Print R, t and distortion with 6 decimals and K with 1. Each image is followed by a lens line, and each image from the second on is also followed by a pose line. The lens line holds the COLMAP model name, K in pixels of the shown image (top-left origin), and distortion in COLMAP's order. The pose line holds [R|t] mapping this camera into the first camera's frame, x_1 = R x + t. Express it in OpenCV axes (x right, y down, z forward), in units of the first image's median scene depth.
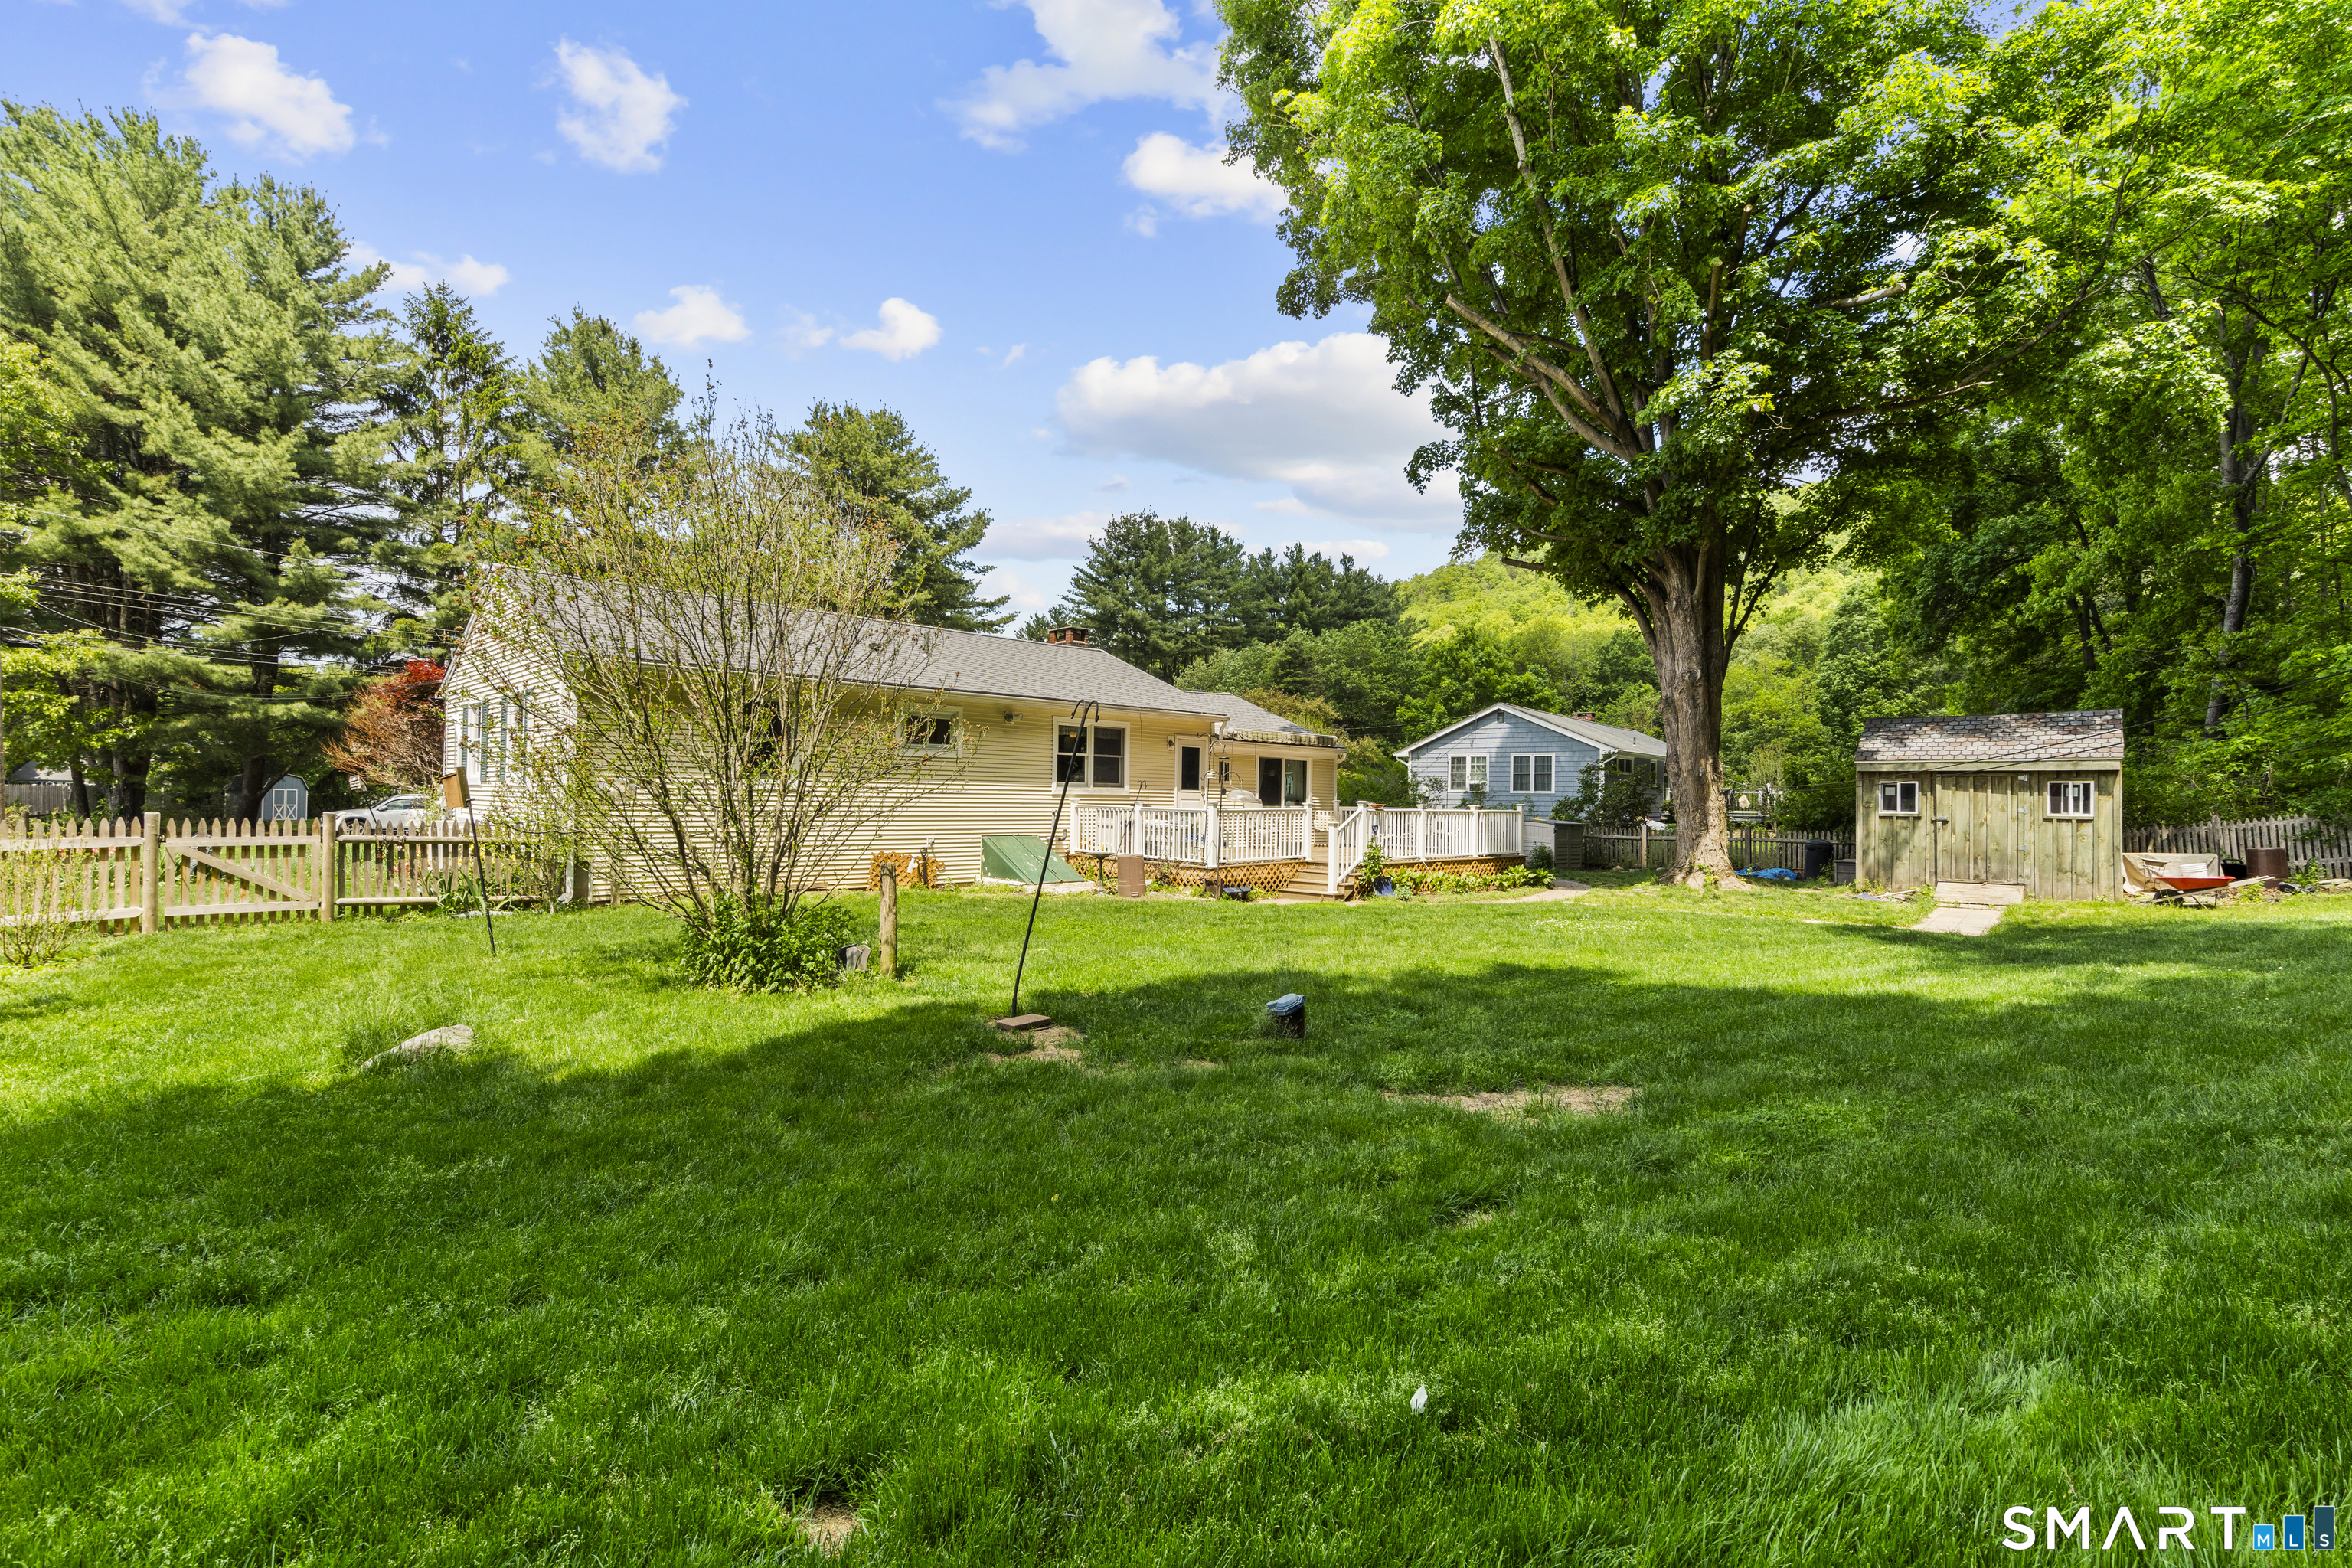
lens RADIAL K [[1074.4, 0, 1174.1], [0, 1074.4, 794.1], [0, 0, 1]] dist [0.001244, 0.000261]
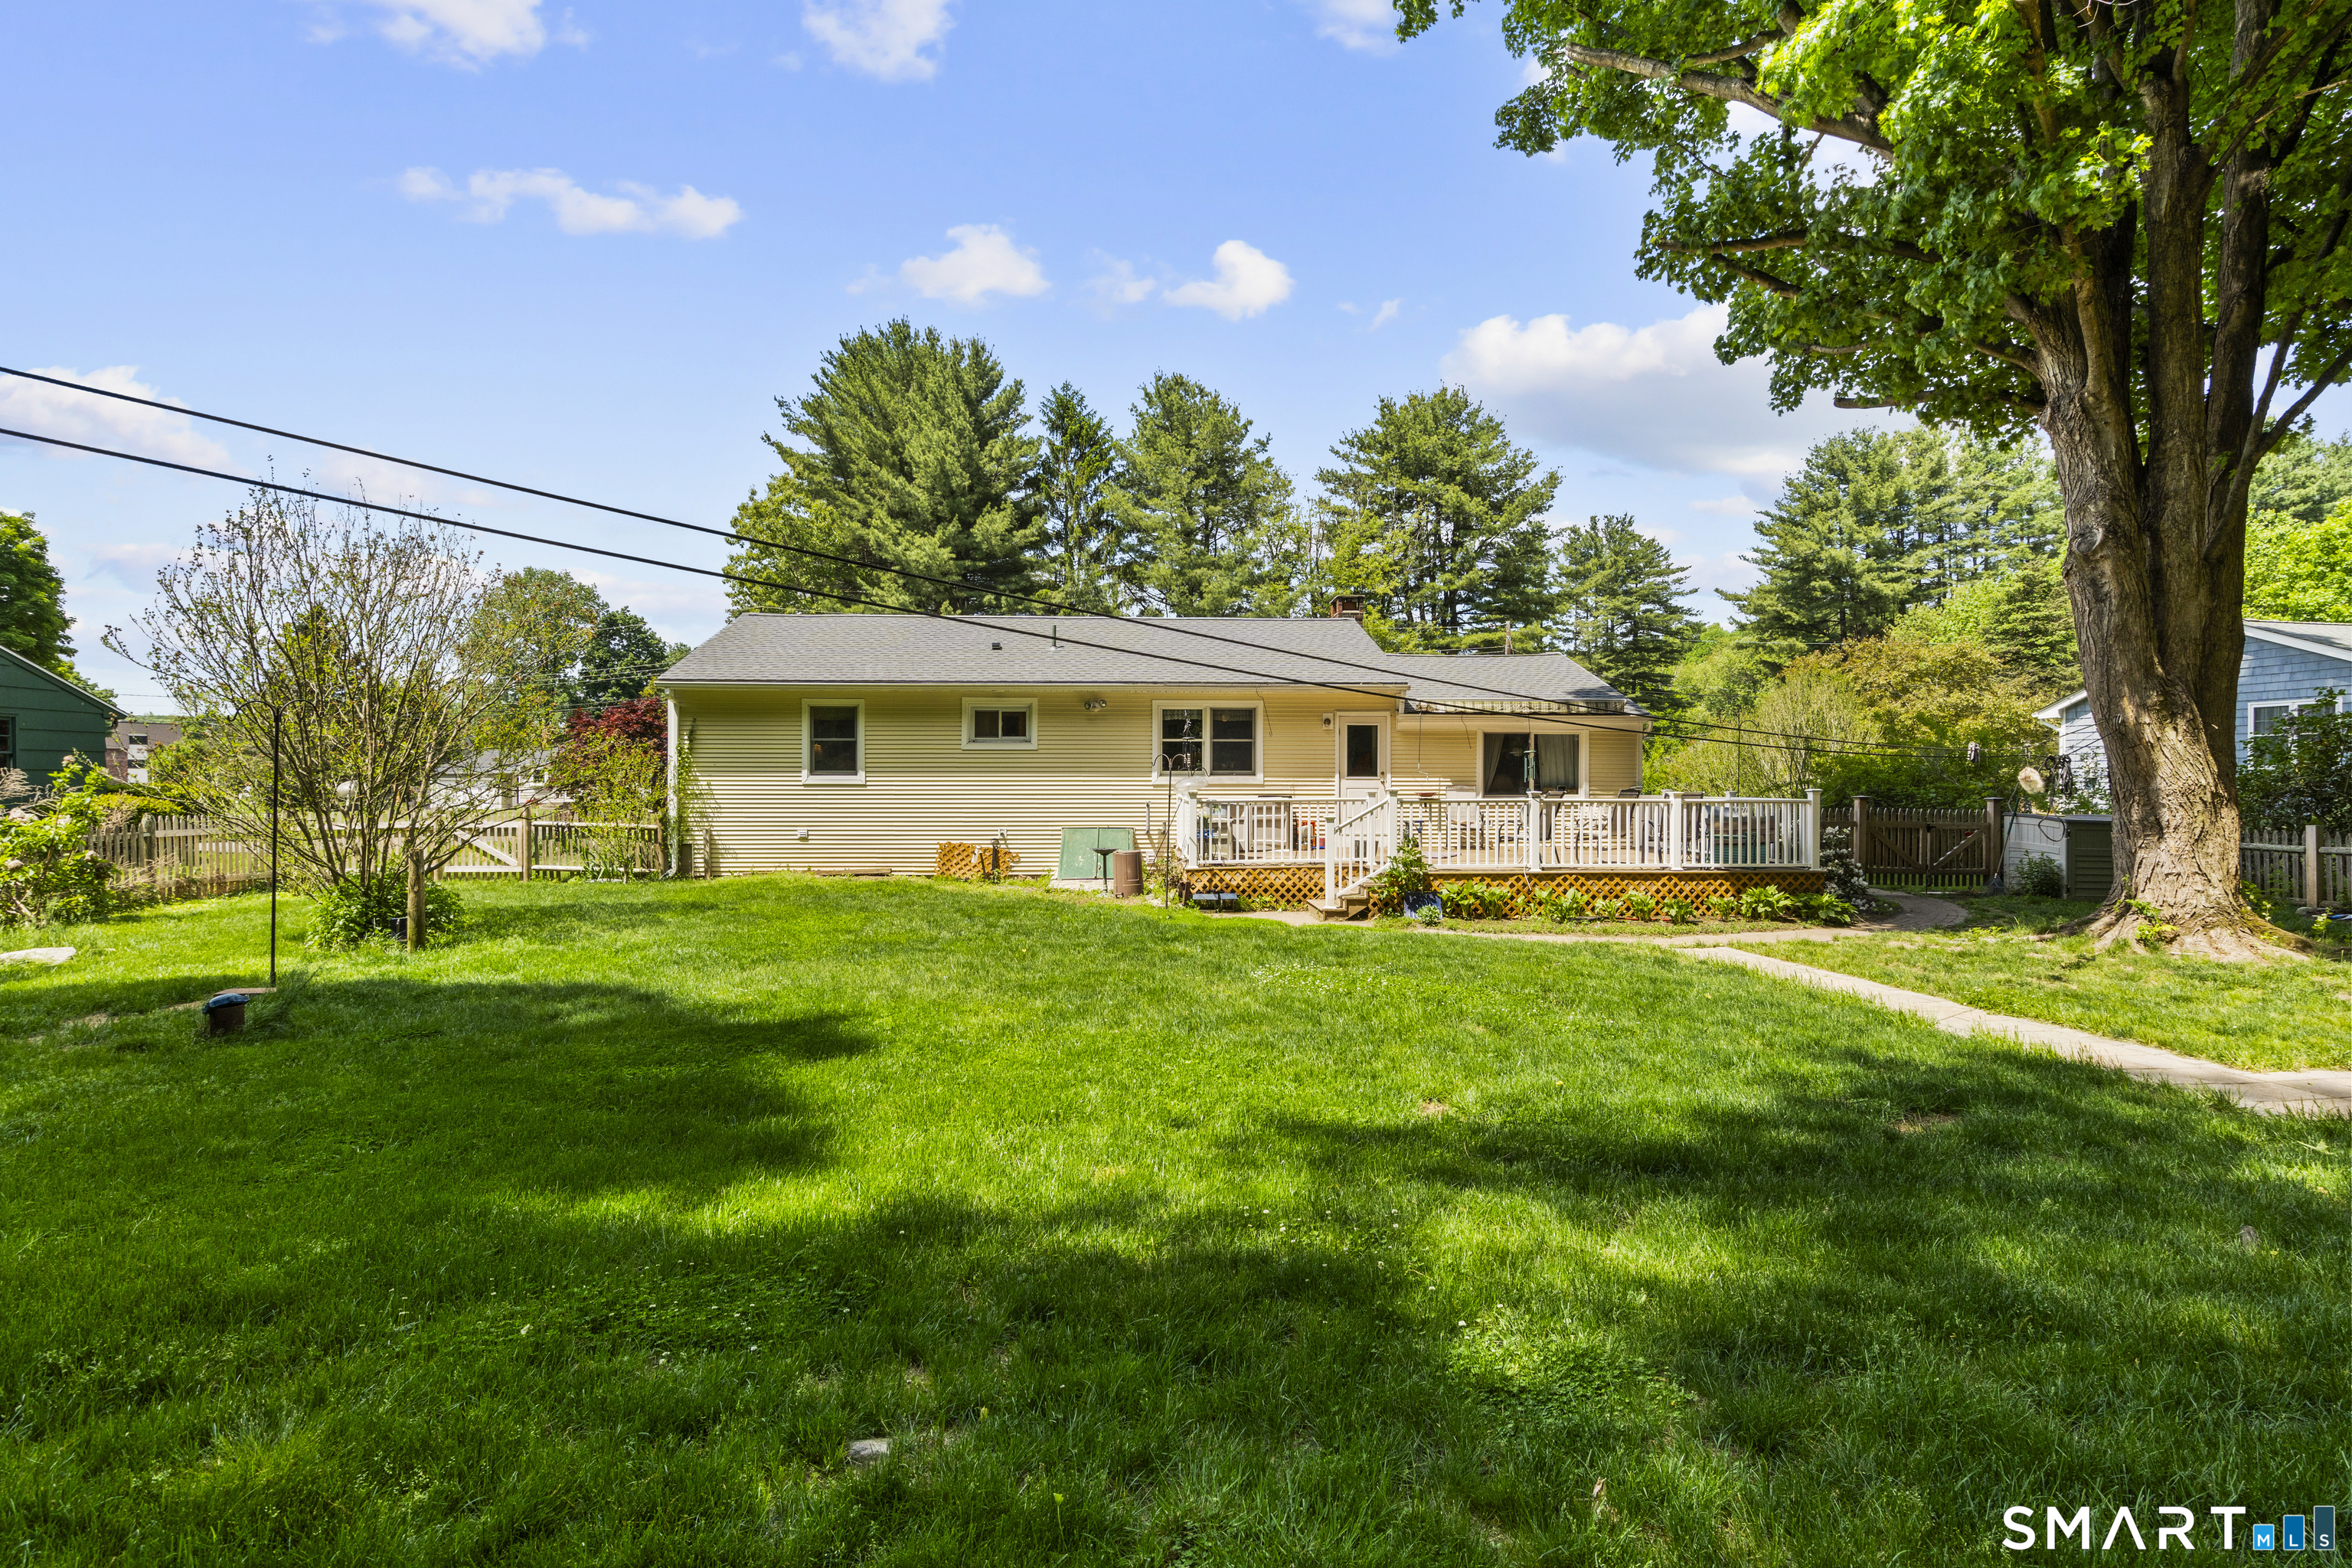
lens RADIAL K [[1074.4, 0, 1175.3], [0, 1074.4, 785.3], [0, 0, 1]] dist [0.001244, 0.000261]
pose [[0.753714, -0.013608, -0.657062, 0.437124], [0.012712, 0.999900, -0.006126, 0.005916], [0.657080, -0.003736, 0.753812, 0.267540]]
